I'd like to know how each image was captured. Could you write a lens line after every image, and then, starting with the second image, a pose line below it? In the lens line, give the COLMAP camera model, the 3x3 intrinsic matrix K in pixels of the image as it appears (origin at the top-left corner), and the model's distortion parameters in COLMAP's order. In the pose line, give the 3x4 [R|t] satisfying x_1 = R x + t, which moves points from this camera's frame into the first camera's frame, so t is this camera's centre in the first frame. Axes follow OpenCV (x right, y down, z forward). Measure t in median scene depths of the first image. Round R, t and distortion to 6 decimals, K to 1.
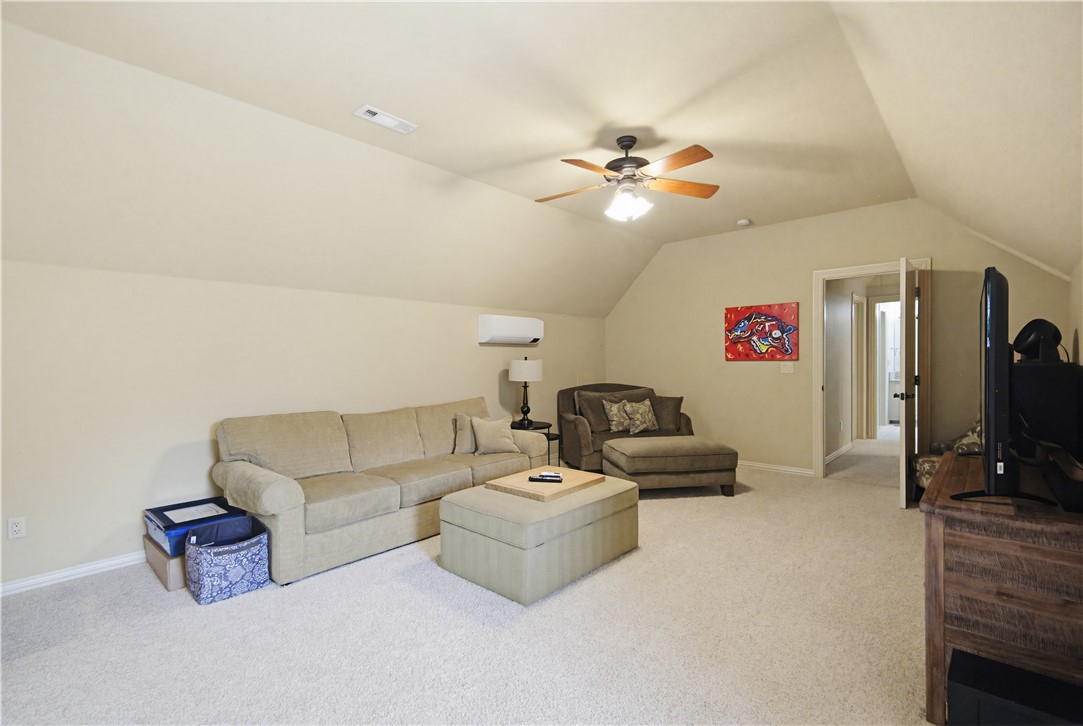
lens RADIAL K [[481.3, 0, 540.0], [0, 481.3, 362.9], [0, 0, 1]] dist [0.021388, -0.002339]
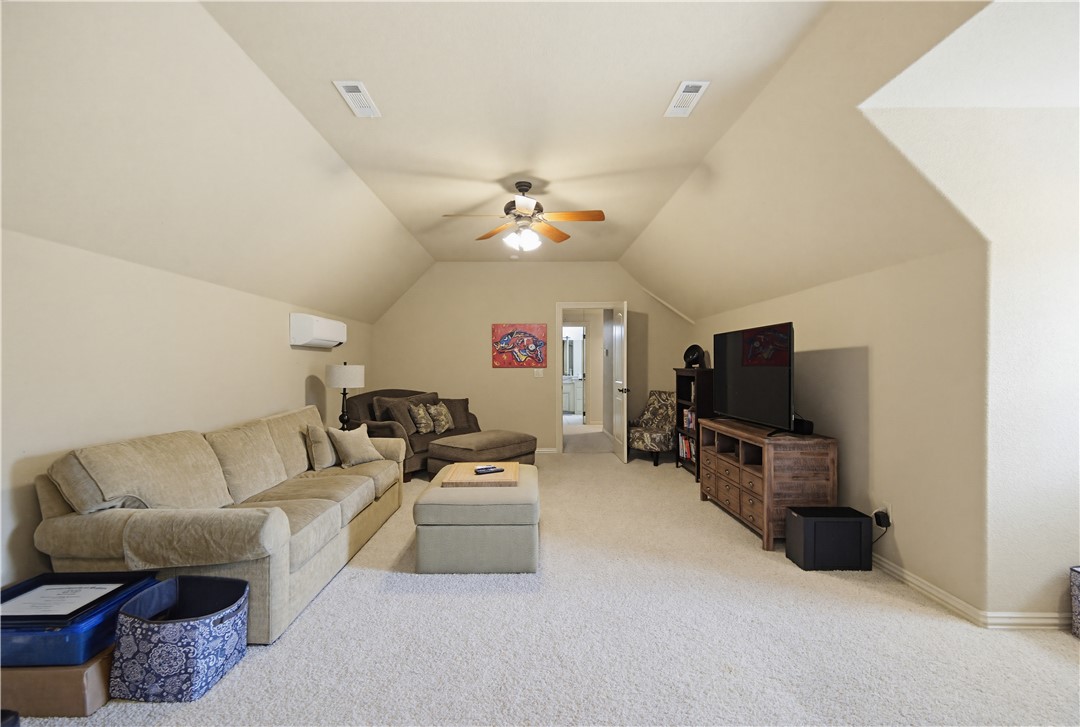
lens RADIAL K [[480.0, 0, 508.9], [0, 480.0, 366.0], [0, 0, 1]] dist [0.021388, -0.002339]
pose [[0.749145, 0.009036, 0.662344, -0.415241], [-0.001361, 0.999926, -0.012102, 0.006655], [-0.662405, 0.008165, 0.749102, 0.077340]]
